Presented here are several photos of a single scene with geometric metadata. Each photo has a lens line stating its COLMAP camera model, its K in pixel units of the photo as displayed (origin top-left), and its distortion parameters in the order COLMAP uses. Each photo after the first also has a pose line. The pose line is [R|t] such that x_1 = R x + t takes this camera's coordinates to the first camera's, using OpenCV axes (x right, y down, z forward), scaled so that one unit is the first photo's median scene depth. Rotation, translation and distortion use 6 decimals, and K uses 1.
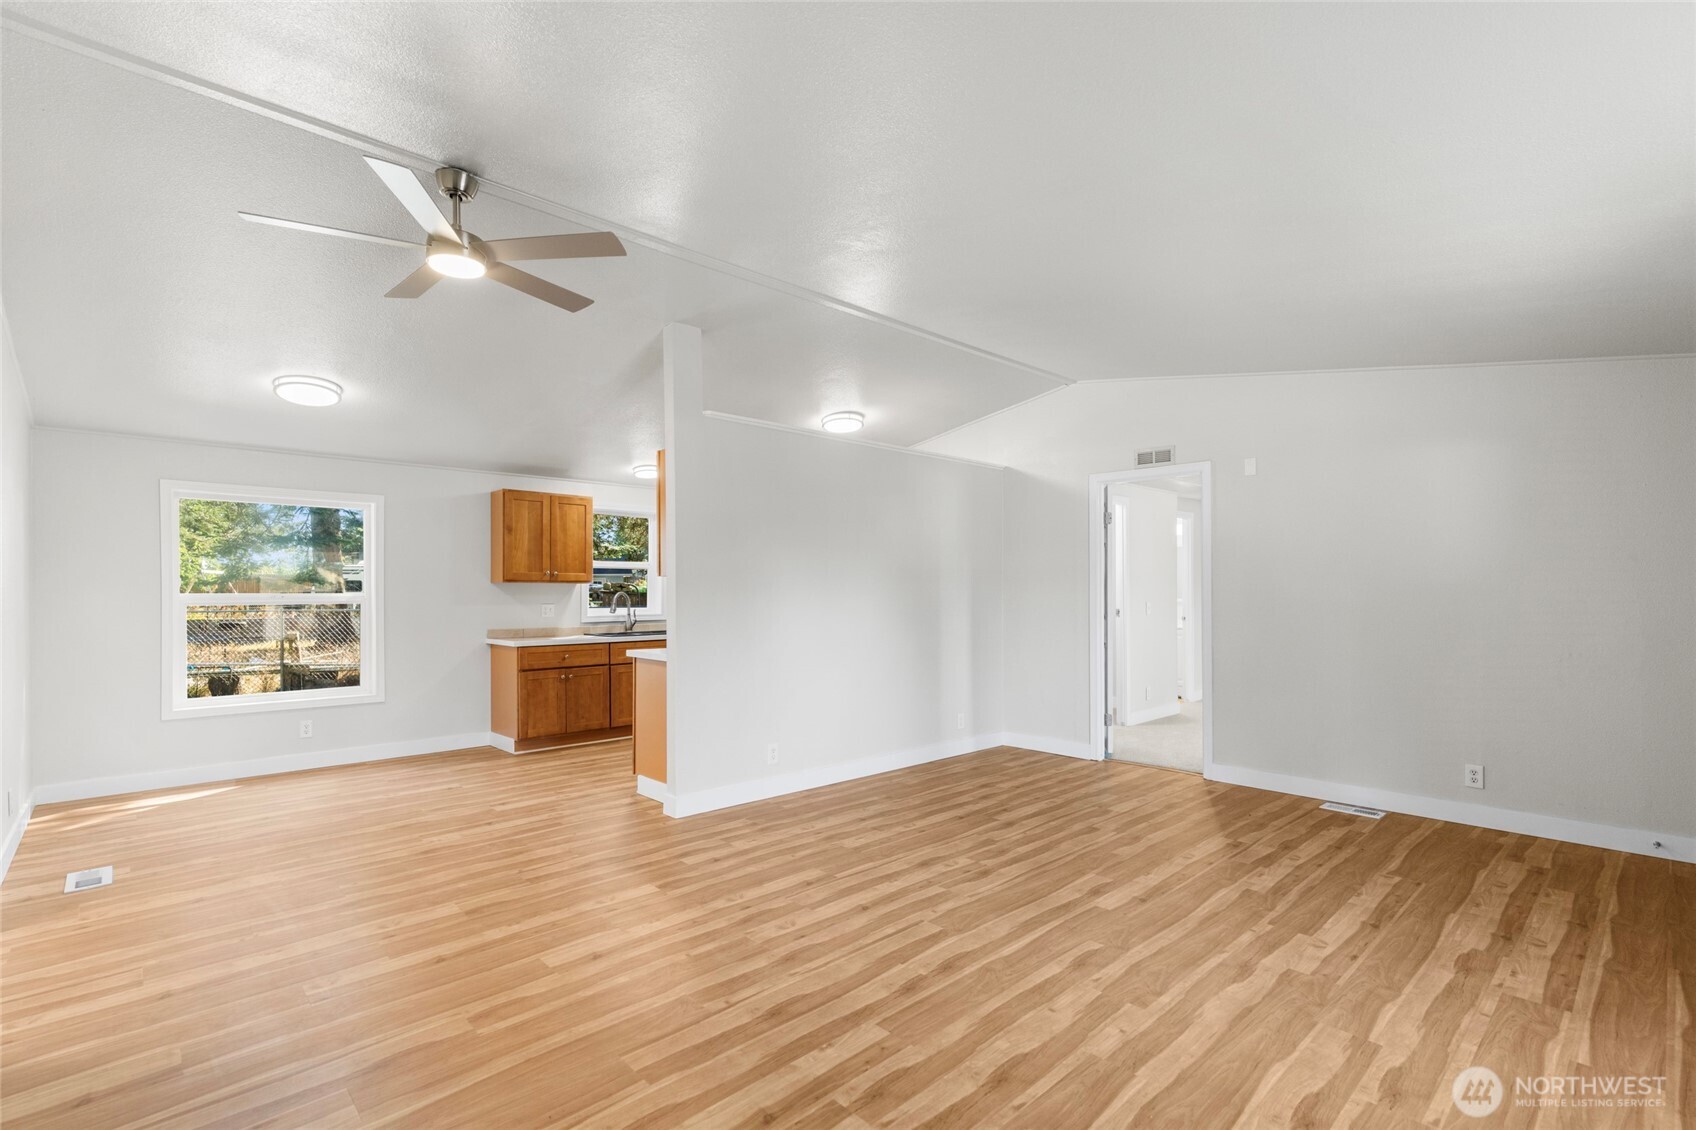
lens RADIAL K [[774.4, 0, 846.7], [0, 774.4, 578.6], [0, 0, 1]] dist [-0.010551, 0.004144]
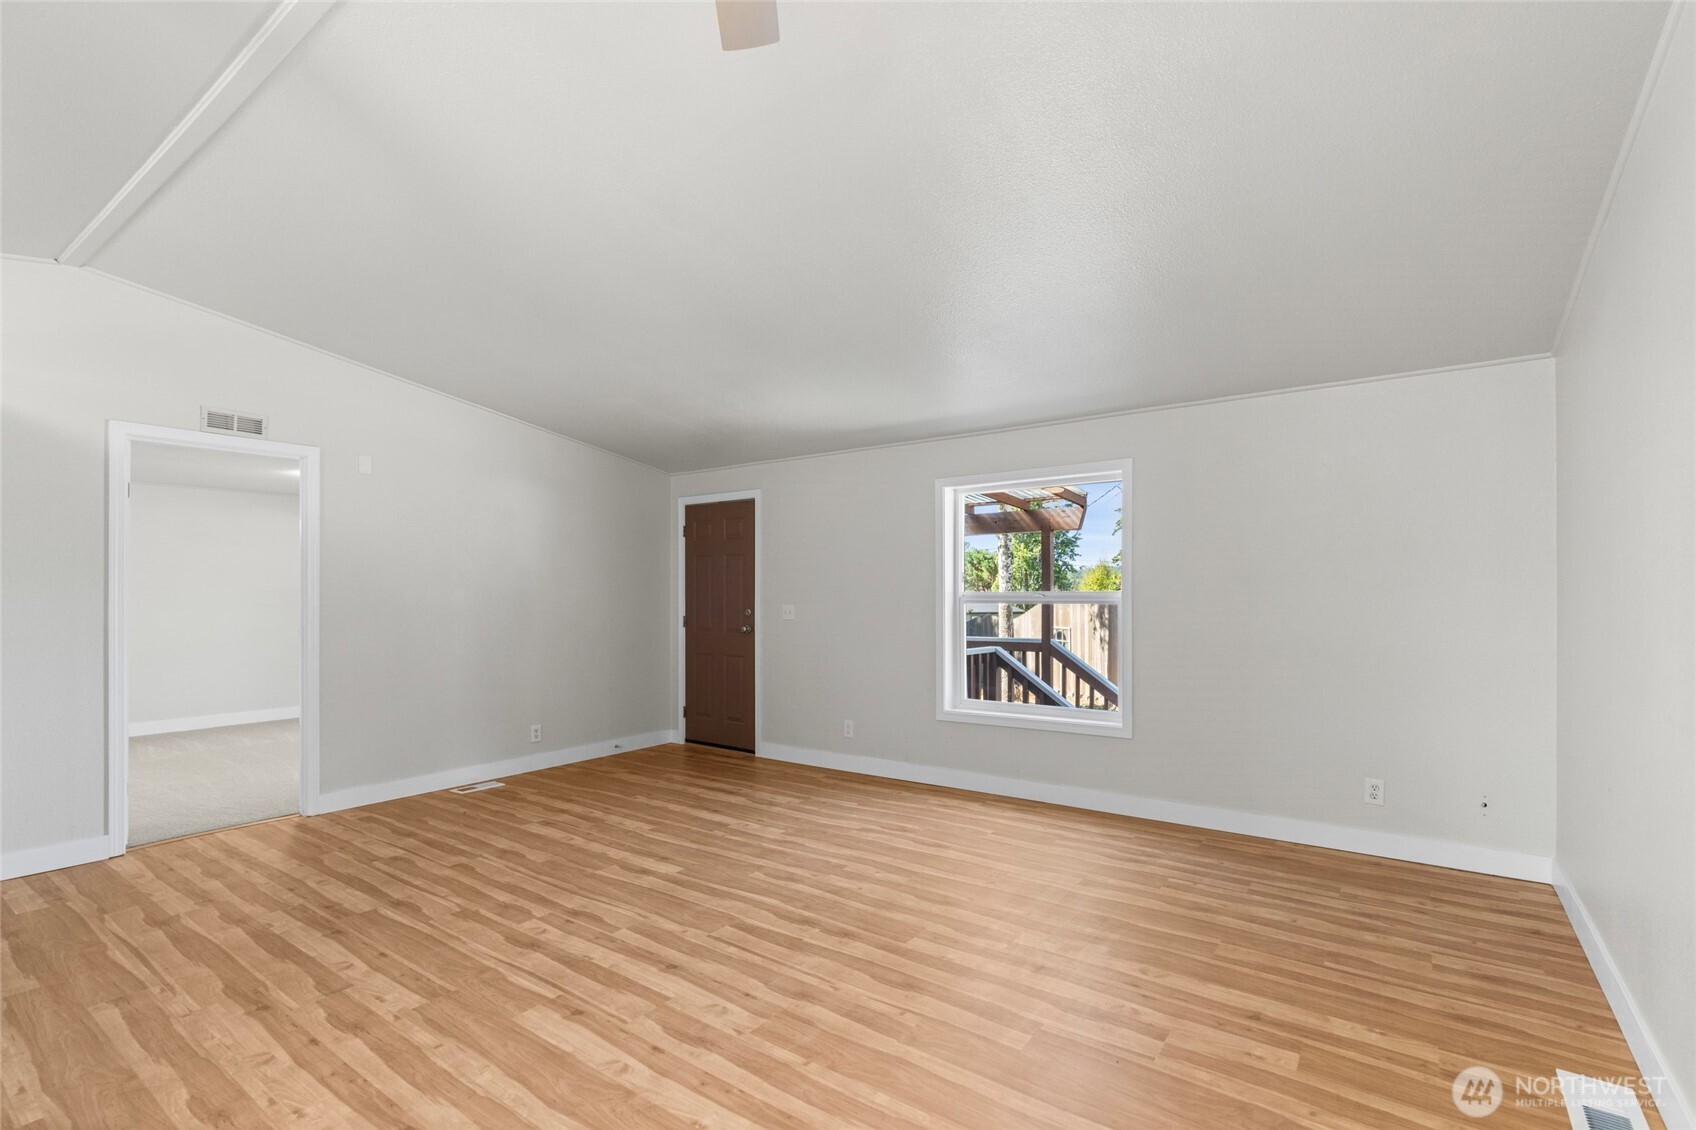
lens RADIAL K [[774.4, 0, 877.2], [0, 774.4, 580.6], [0, 0, 1]] dist [-0.010551, 0.004144]
pose [[-0.206019, 0.017771, 0.978387, -0.710656], [-0.008388, 0.999766, -0.019926, 0.013431], [-0.978512, -0.012311, -0.205821, 0.790477]]
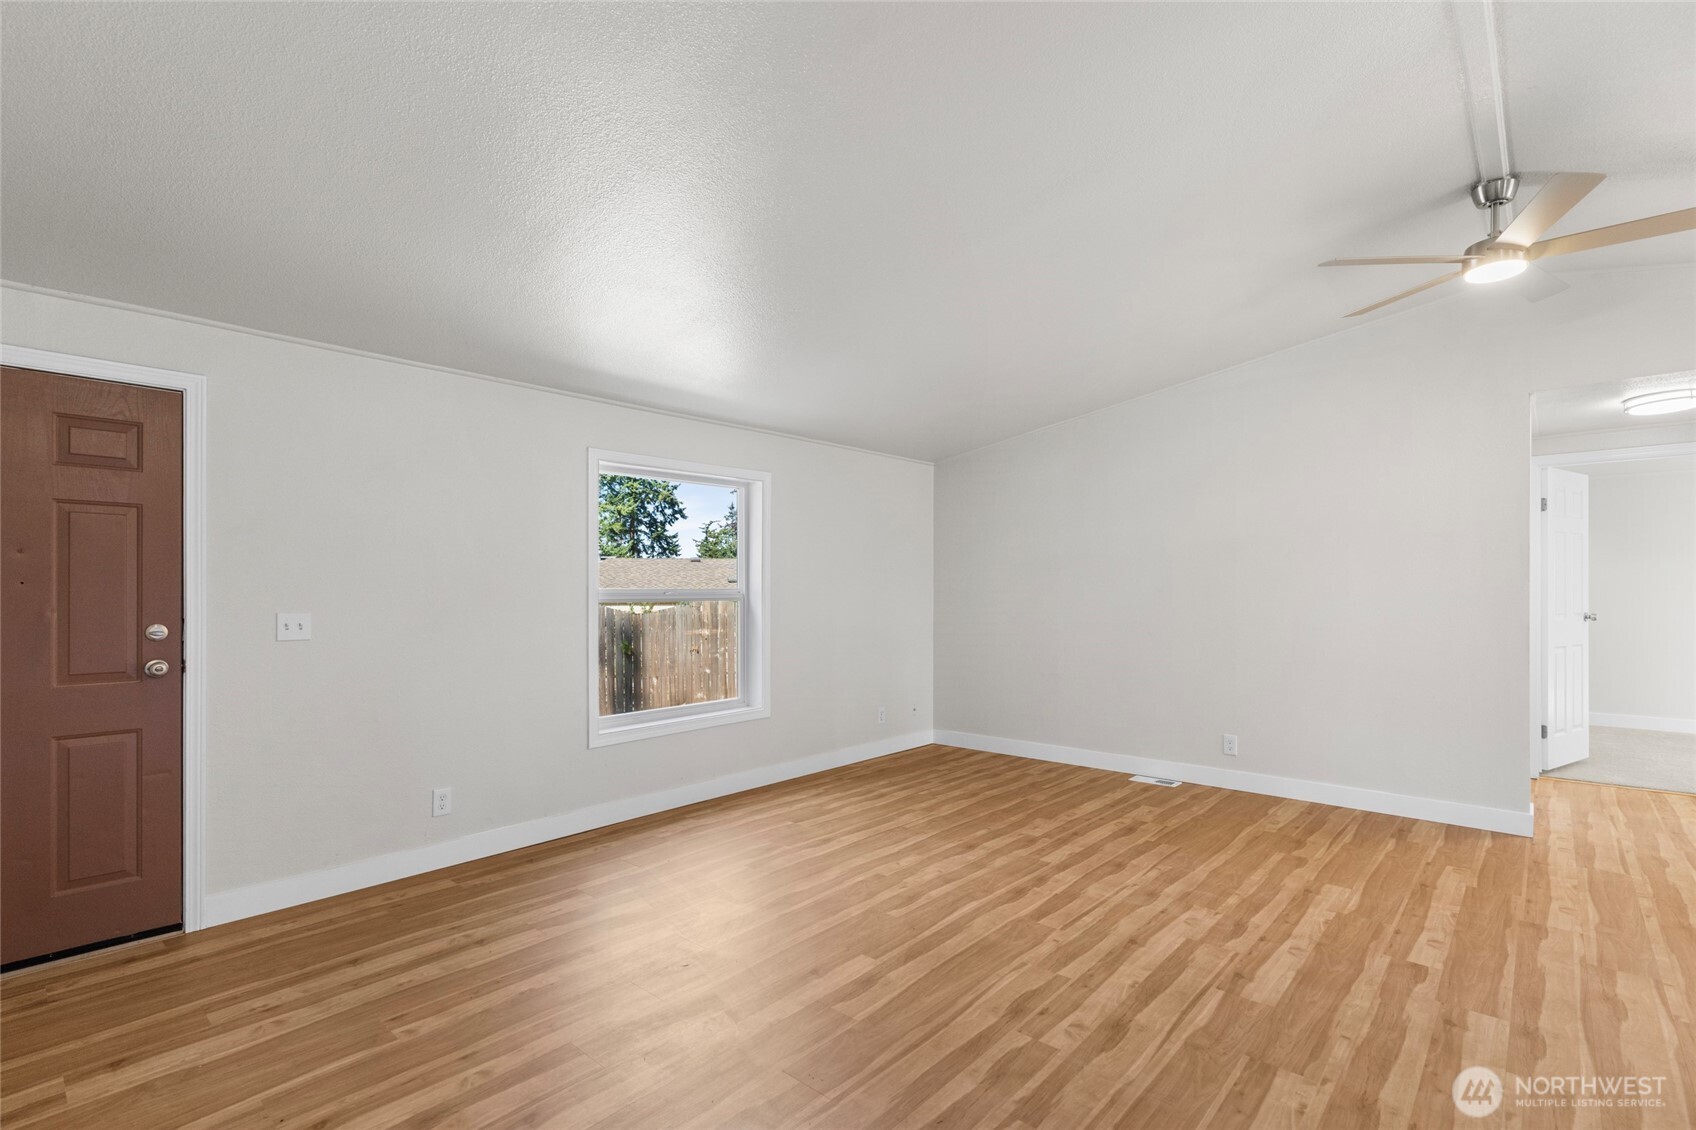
lens RADIAL K [[774.4, 0, 843.1], [0, 774.4, 597.2], [0, 0, 1]] dist [-0.010551, 0.004144]
pose [[-0.996819, 0.008164, -0.079281, 0.351872], [0.008510, 0.999956, -0.004035, 0.022628], [0.079244, -0.004697, -0.996844, 1.539896]]
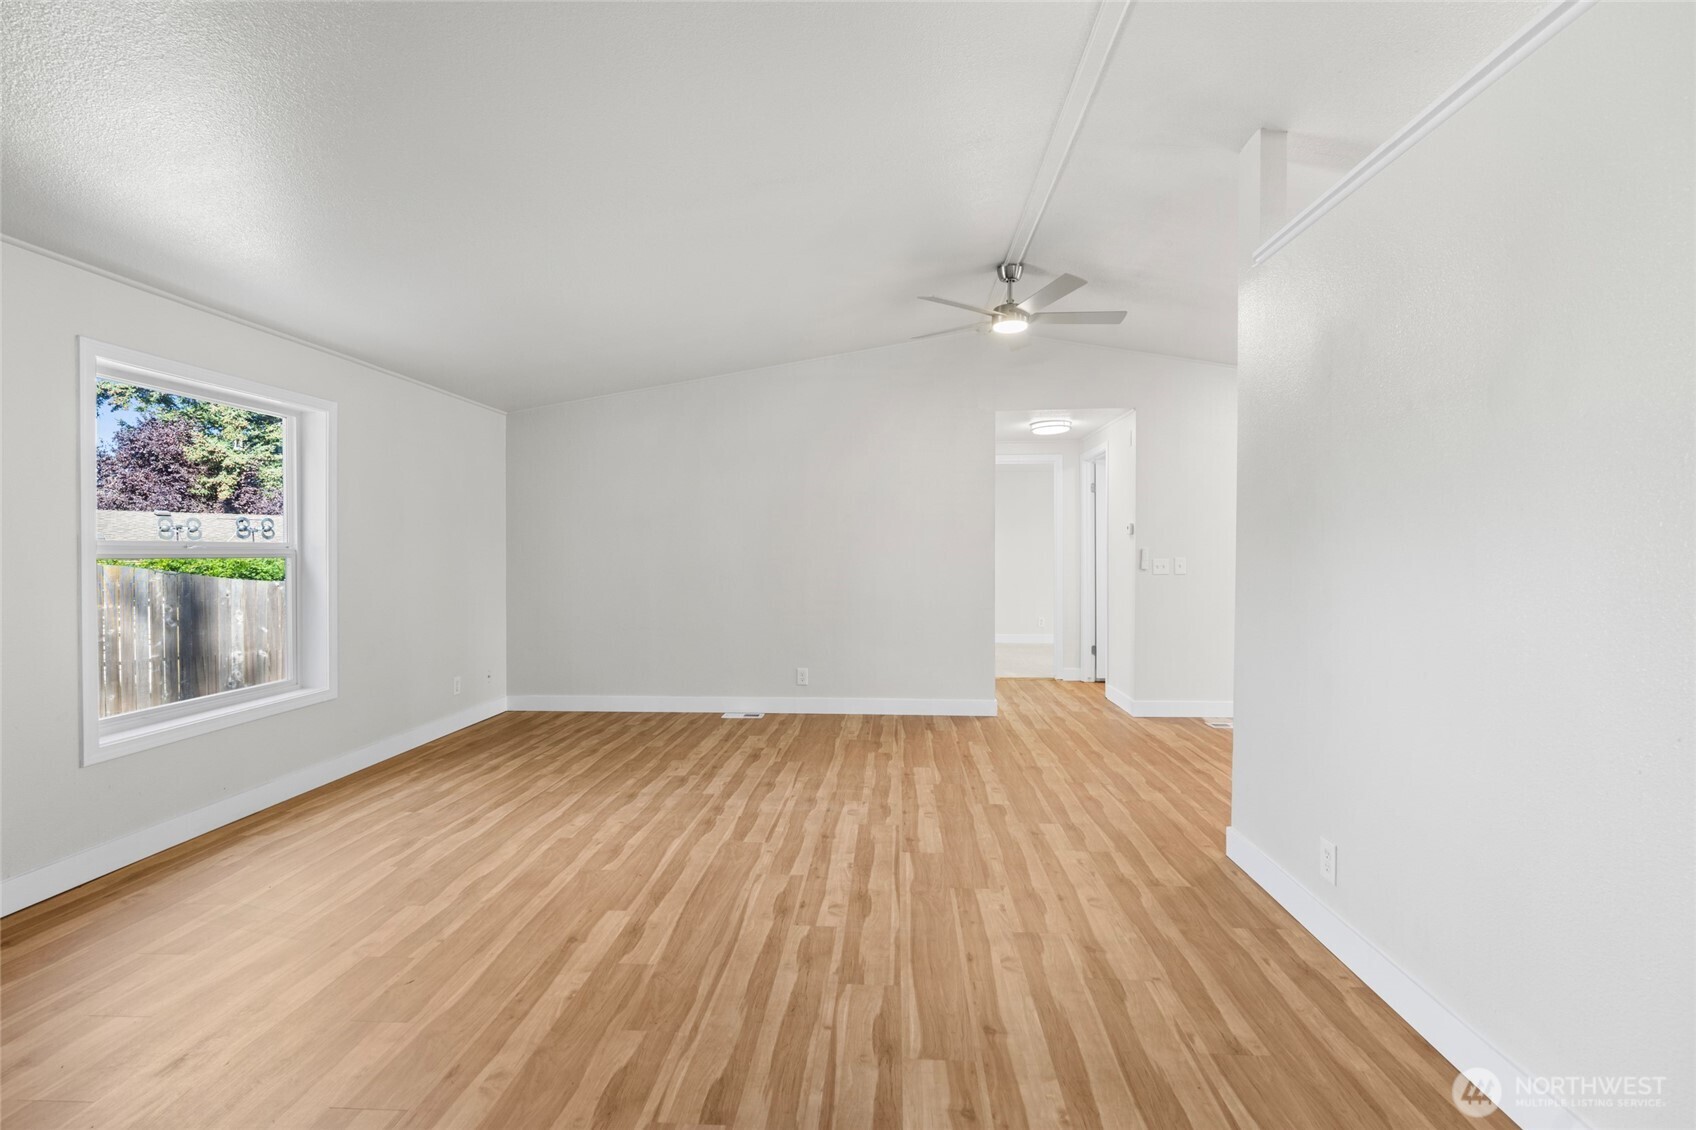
lens RADIAL K [[774.4, 0, 838.4], [0, 774.4, 545.4], [0, 0, 1]] dist [-0.010551, 0.004144]
pose [[-0.734054, -0.000331, -0.679091, 0.601193], [0.015064, 0.999746, -0.016770, 0.037960], [0.678924, -0.022539, -0.733863, 1.481835]]
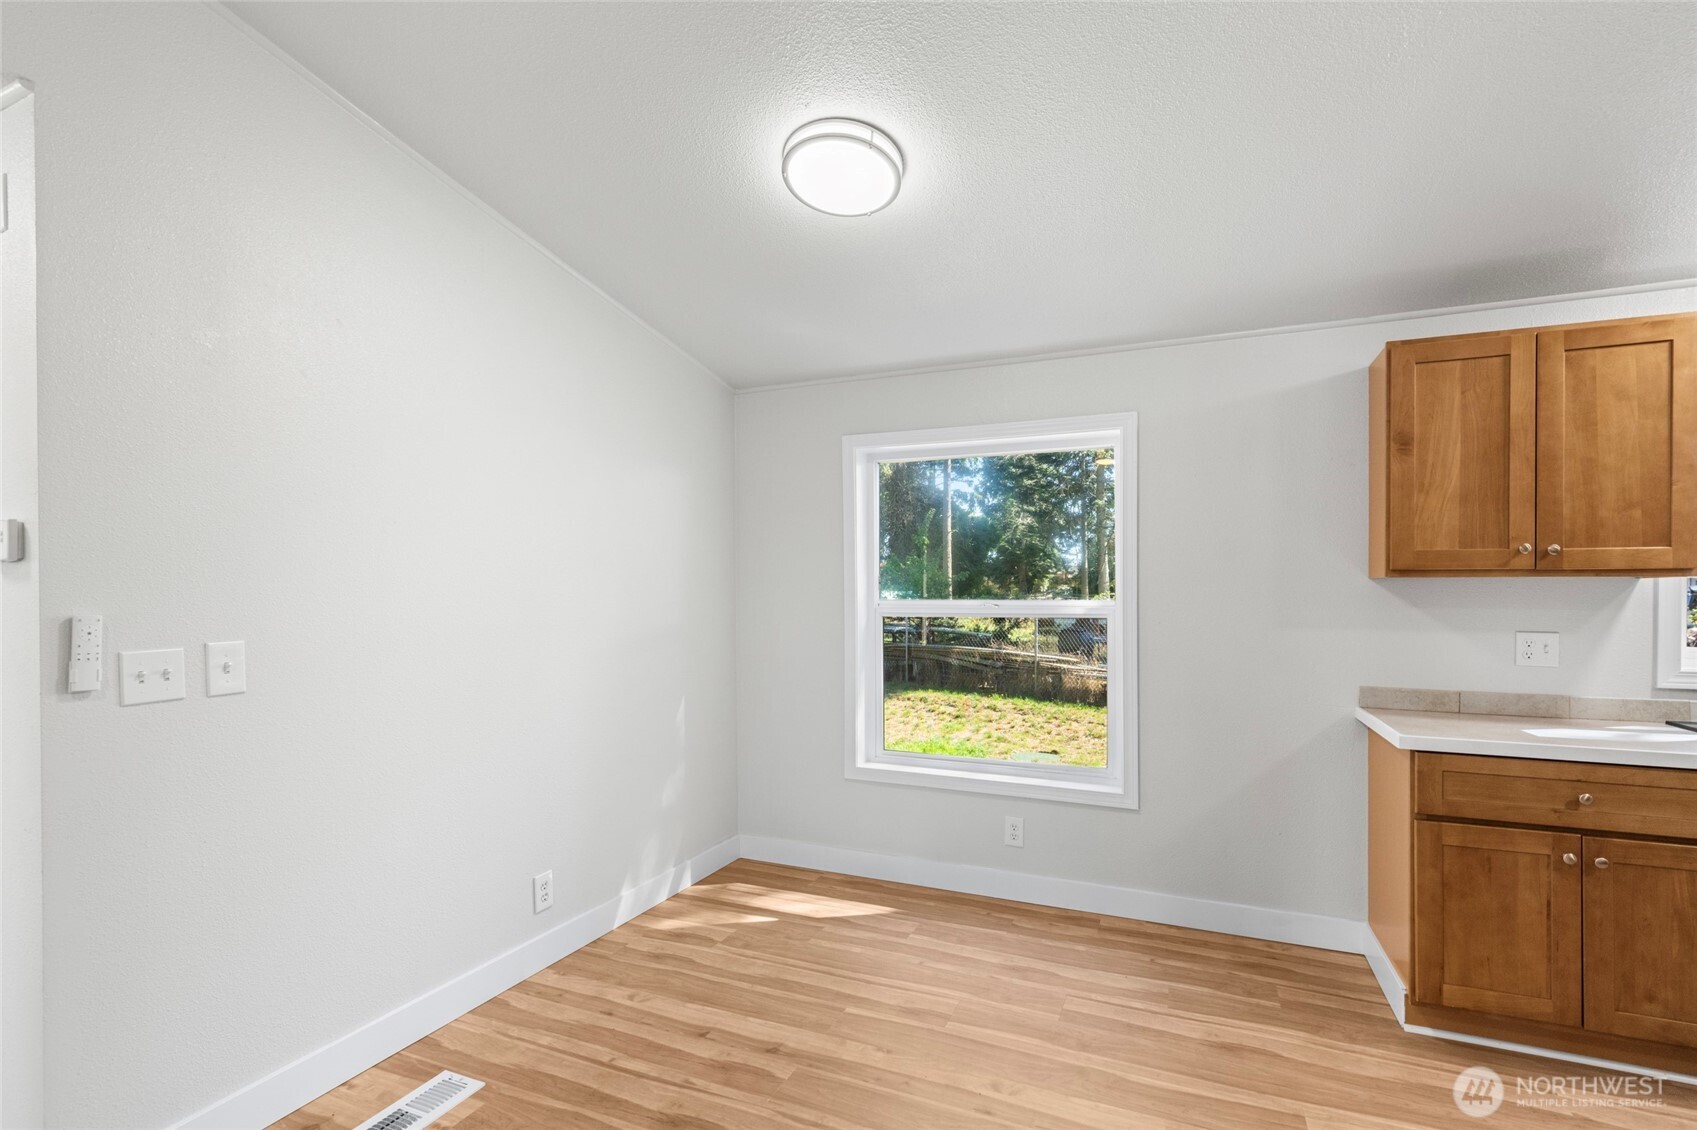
lens RADIAL K [[774.9, 0, 872.8], [0, 774.9, 604.5], [0, 0, 1]] dist [-0.010551, 0.004144]
pose [[0.412979, 0.010955, -0.910675, -0.319508], [0.008326, 0.999840, 0.015804, 0.018605], [0.910703, -0.014109, 0.412822, 0.991172]]
